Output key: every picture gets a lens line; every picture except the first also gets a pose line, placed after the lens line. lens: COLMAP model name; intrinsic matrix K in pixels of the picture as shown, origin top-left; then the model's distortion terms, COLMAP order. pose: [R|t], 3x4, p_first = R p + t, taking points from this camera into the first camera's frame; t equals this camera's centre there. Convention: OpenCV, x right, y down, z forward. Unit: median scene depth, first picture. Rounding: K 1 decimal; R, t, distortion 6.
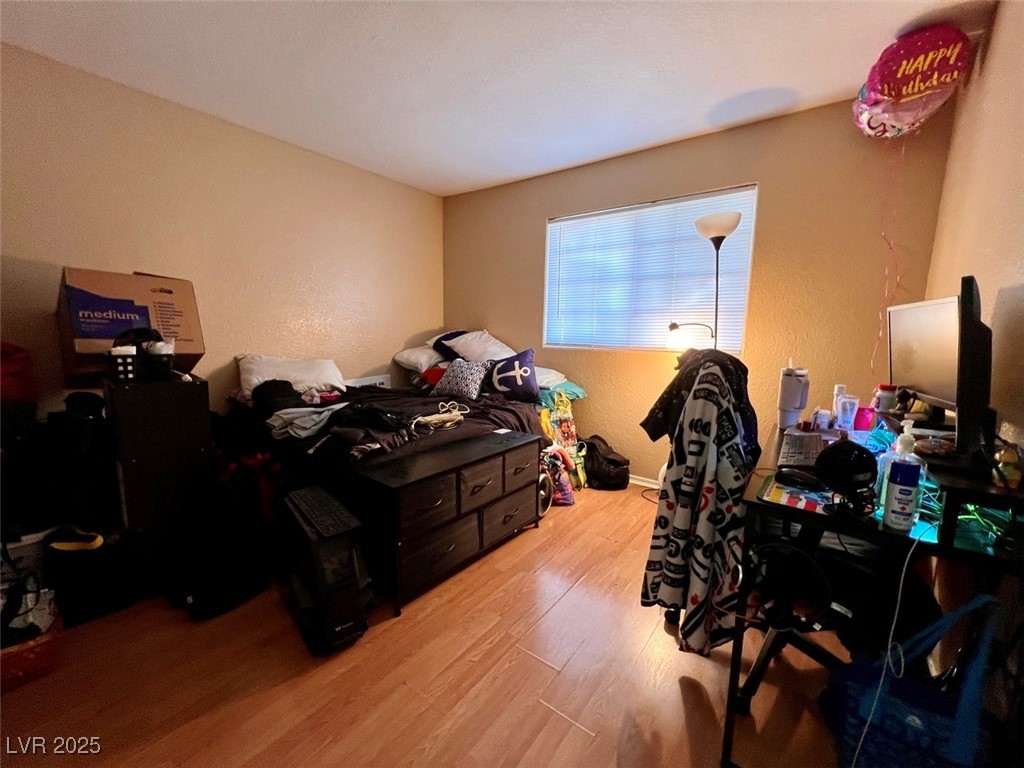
lens RADIAL K [[409.0, 0, 513.8], [0, 409.0, 383.1], [0, 0, 1]] dist [-0.001152, 0.000089]
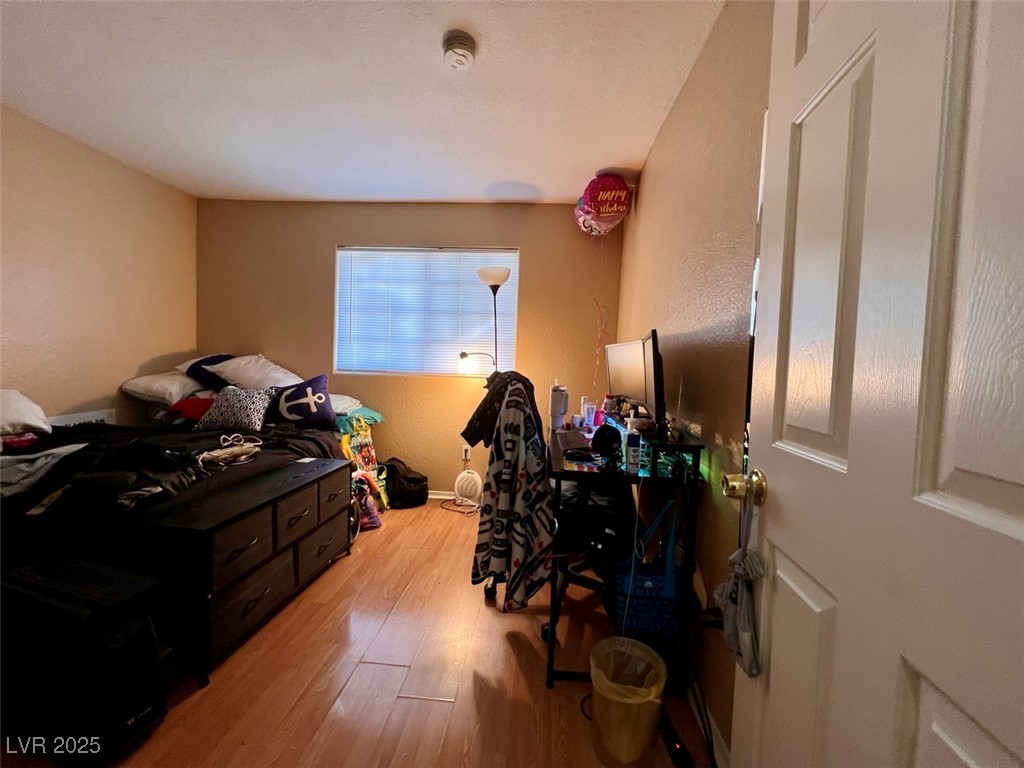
lens RADIAL K [[409.0, 0, 513.8], [0, 409.0, 383.1], [0, 0, 1]] dist [-0.001152, 0.000089]
pose [[0.841983, -0.010437, 0.539403, -0.156917], [0.049689, 0.997064, -0.058269, 0.022539], [-0.537210, 0.075864, 0.840029, -0.077012]]
